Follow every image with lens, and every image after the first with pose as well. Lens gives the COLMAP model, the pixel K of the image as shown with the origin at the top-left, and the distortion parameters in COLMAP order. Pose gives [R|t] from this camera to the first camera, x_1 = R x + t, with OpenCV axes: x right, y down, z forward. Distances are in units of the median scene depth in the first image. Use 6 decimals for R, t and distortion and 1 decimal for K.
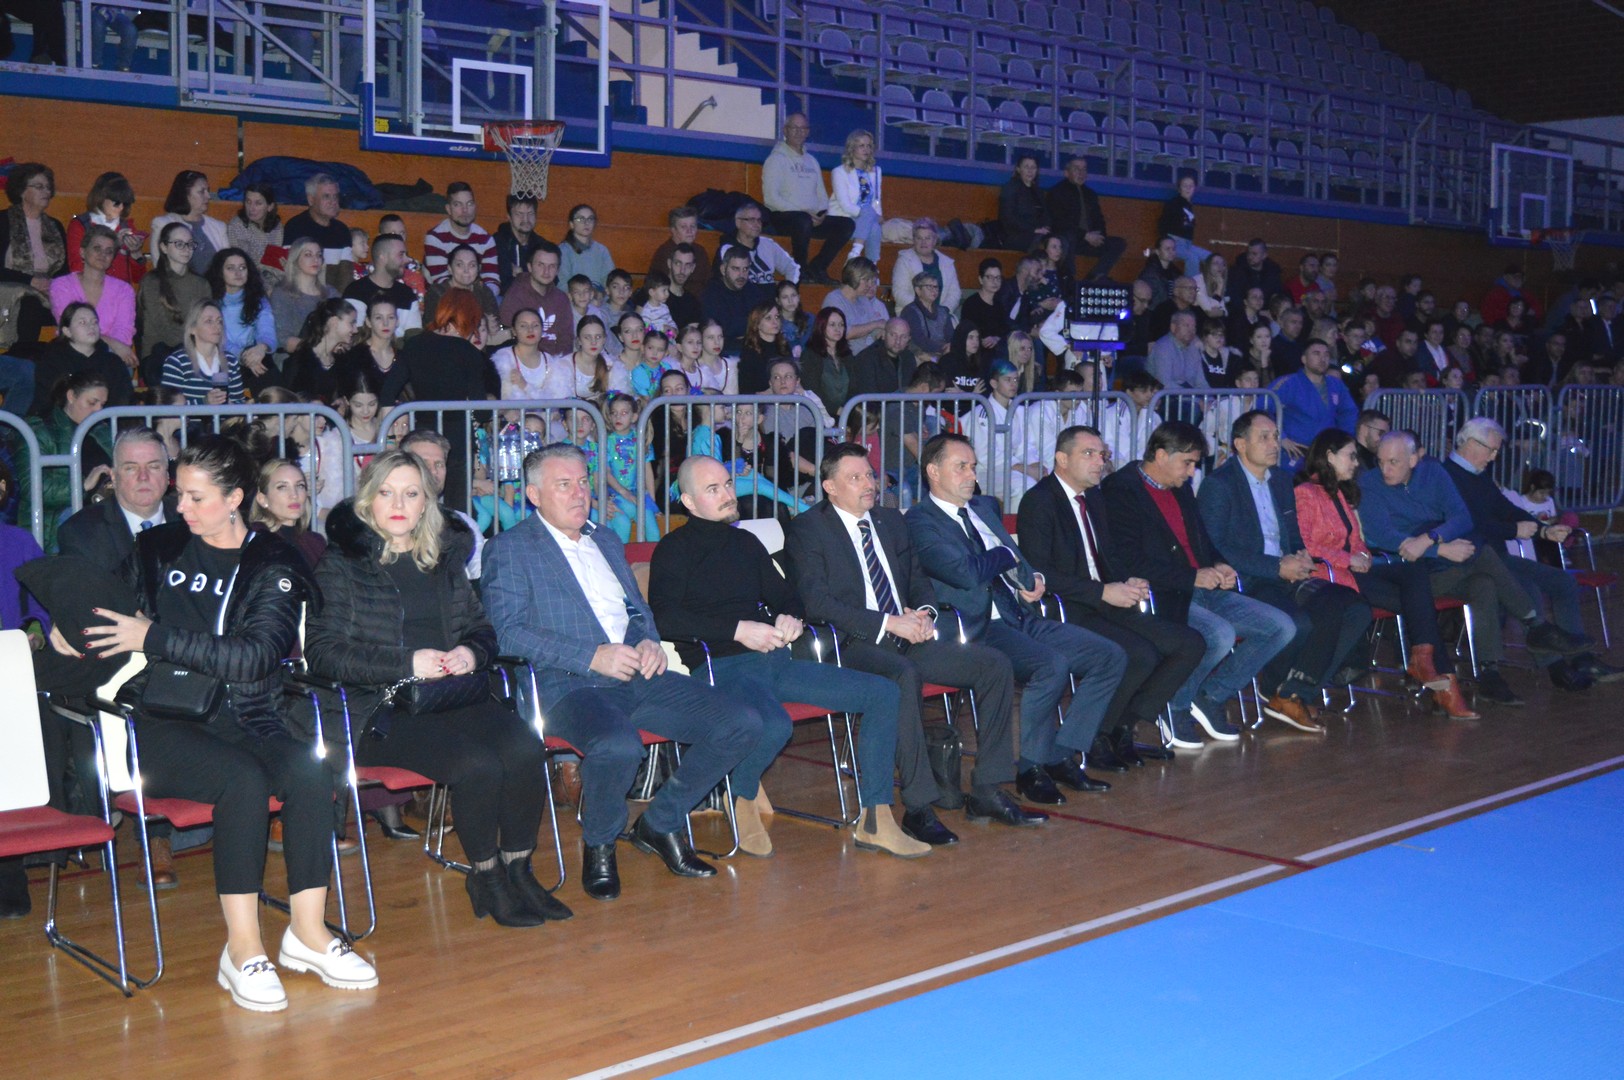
lens RADIAL K [[2031.7, 0, 812.9], [0, 2031.7, 535.3], [0, 0, 1]] dist [-0.033432, 0.000000]
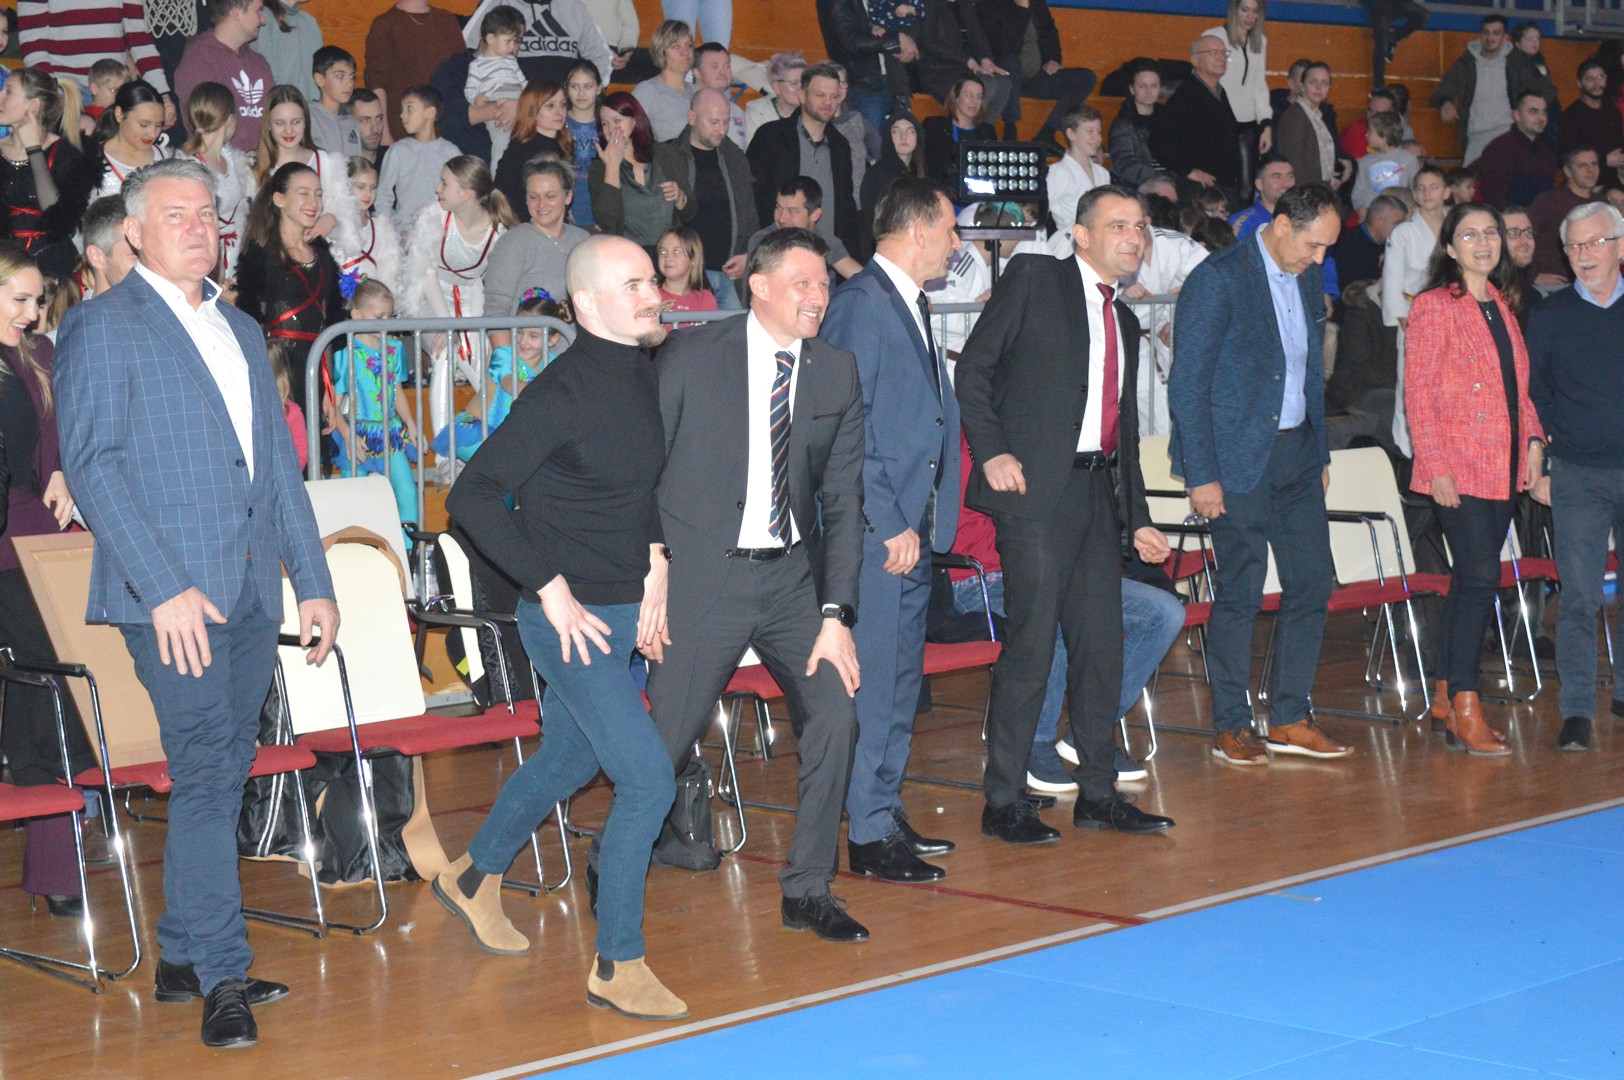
lens RADIAL K [[3272.9, 0, 805.7], [0, 3272.9, 540.7], [0, 0, 1]] dist [0.111386, 0.000000]
pose [[0.999601, -0.023010, 0.016366, 0.072454], [0.023052, 0.999731, -0.002359, 0.015624], [-0.016308, 0.002735, 0.999863, -0.150599]]
